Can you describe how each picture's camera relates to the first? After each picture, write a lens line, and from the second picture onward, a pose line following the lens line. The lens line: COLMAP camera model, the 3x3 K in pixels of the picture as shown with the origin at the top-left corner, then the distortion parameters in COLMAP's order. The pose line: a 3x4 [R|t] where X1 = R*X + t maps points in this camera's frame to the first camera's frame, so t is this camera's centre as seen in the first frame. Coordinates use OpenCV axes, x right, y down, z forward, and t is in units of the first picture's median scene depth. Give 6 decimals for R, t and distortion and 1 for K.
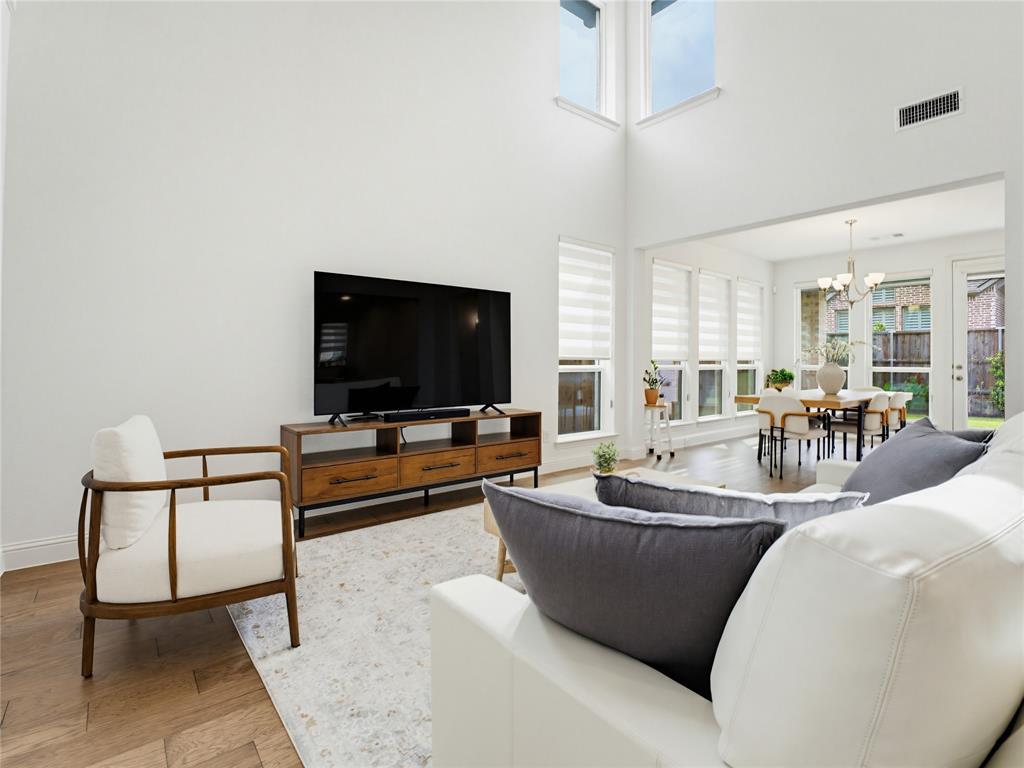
lens RADIAL K [[487.9, 0, 503.7], [0, 487.9, 359.8], [0, 0, 1]] dist [-0.028812, -0.000640]
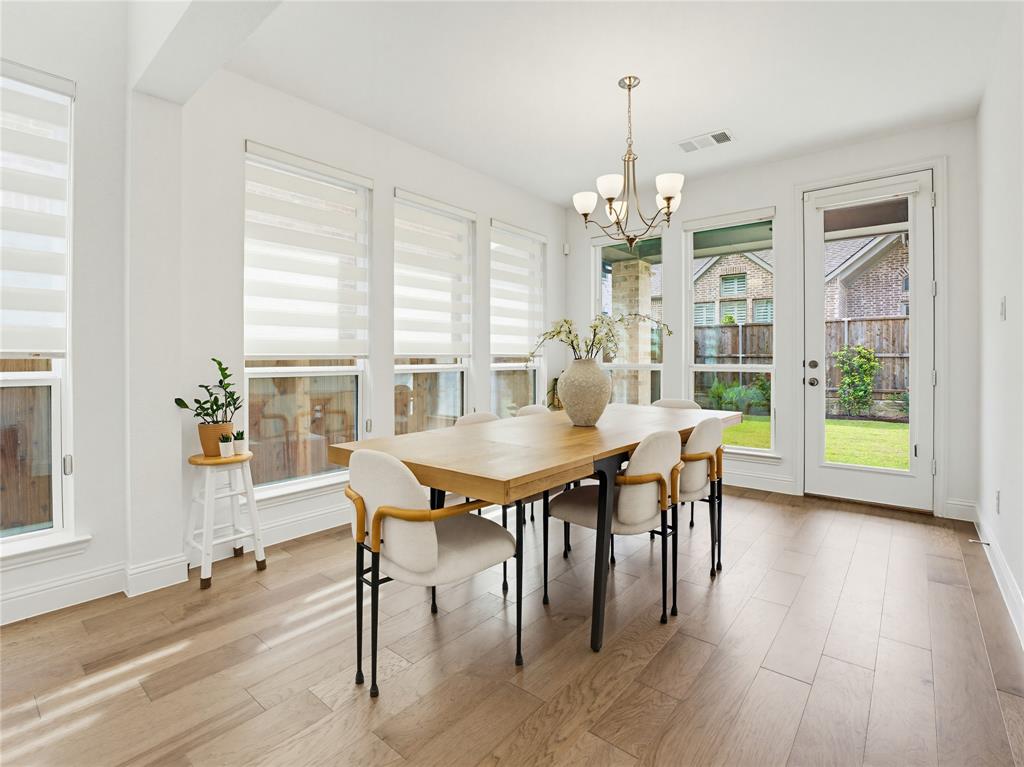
lens RADIAL K [[484.9, 0, 510.6], [0, 484.9, 363.7], [0, 0, 1]] dist [-0.033216, -0.000403]
pose [[0.976675, -0.012026, 0.214388, 0.381374], [0.009682, 0.999881, 0.011980, 0.002944], [-0.214507, -0.009625, 0.976675, 0.411448]]
